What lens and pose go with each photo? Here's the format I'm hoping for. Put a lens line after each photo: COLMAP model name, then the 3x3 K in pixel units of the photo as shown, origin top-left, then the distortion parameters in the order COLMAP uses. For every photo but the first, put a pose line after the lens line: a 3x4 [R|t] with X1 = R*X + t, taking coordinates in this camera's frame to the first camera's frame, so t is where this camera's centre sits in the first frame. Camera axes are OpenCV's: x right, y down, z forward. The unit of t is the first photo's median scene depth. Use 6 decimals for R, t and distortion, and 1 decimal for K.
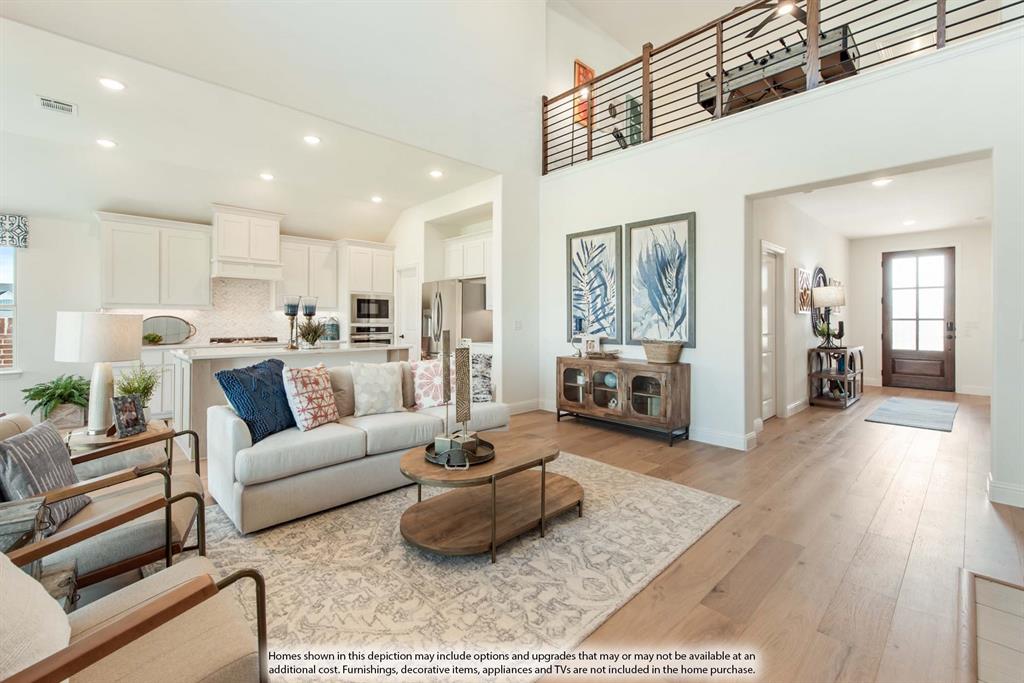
lens RADIAL K [[436.7, 0, 508.2], [0, 436.7, 318.3], [0, 0, 1]] dist [-0.002179, -0.000561]
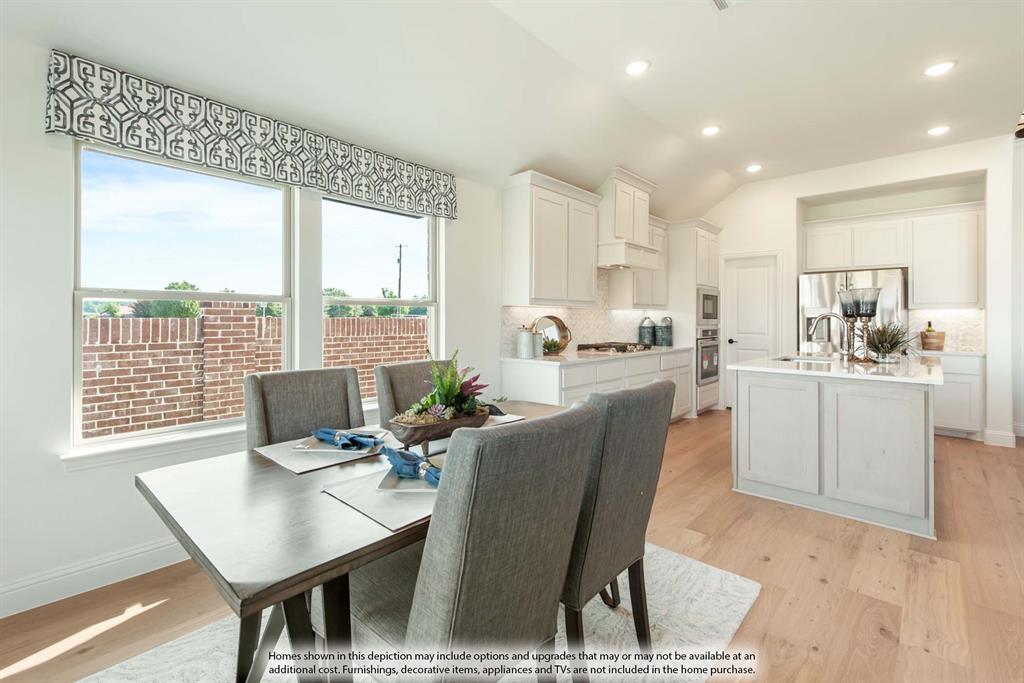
lens RADIAL K [[451.2, 0, 512.0], [0, 451.2, 341.5], [0, 0, 1]] dist [0.000747, 0.000057]
pose [[0.997103, -0.010346, 0.075354, -1.033844], [0.006327, 0.998554, 0.053381, -0.004532], [-0.075797, -0.052749, 0.995727, 0.248753]]
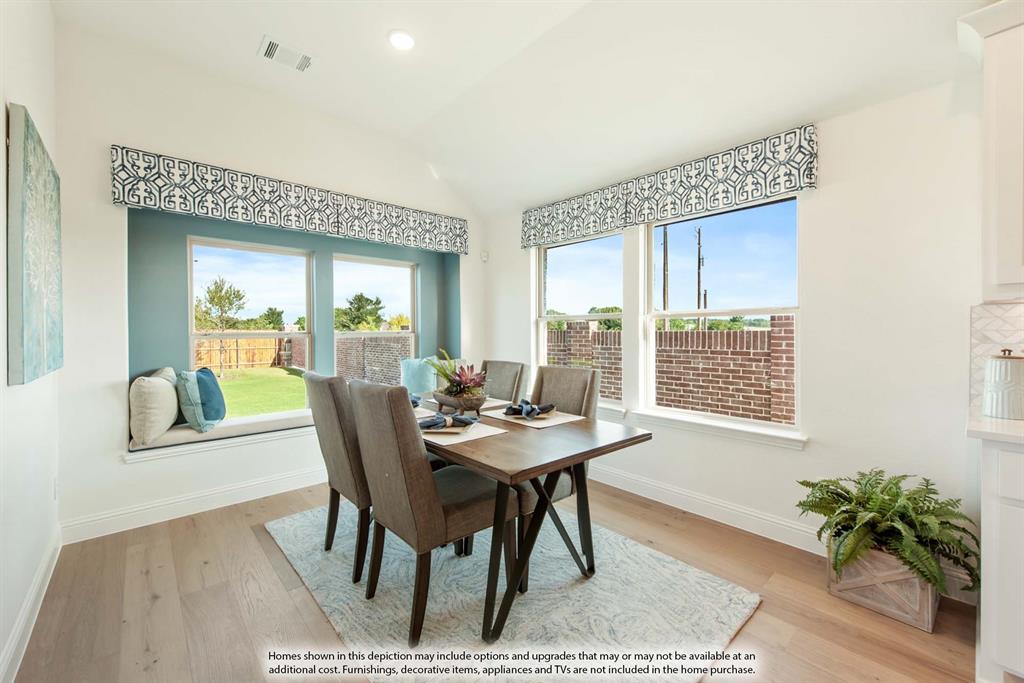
lens RADIAL K [[406.7, 0, 512.0], [0, 406.7, 341.5], [0, 0, 1]] dist [0.000695, 0.000070]
pose [[-0.027502, 0.017323, -0.999472, -0.623169], [0.004430, 0.999842, 0.017208, -0.000931], [0.999612, -0.003955, -0.027574, 0.655981]]
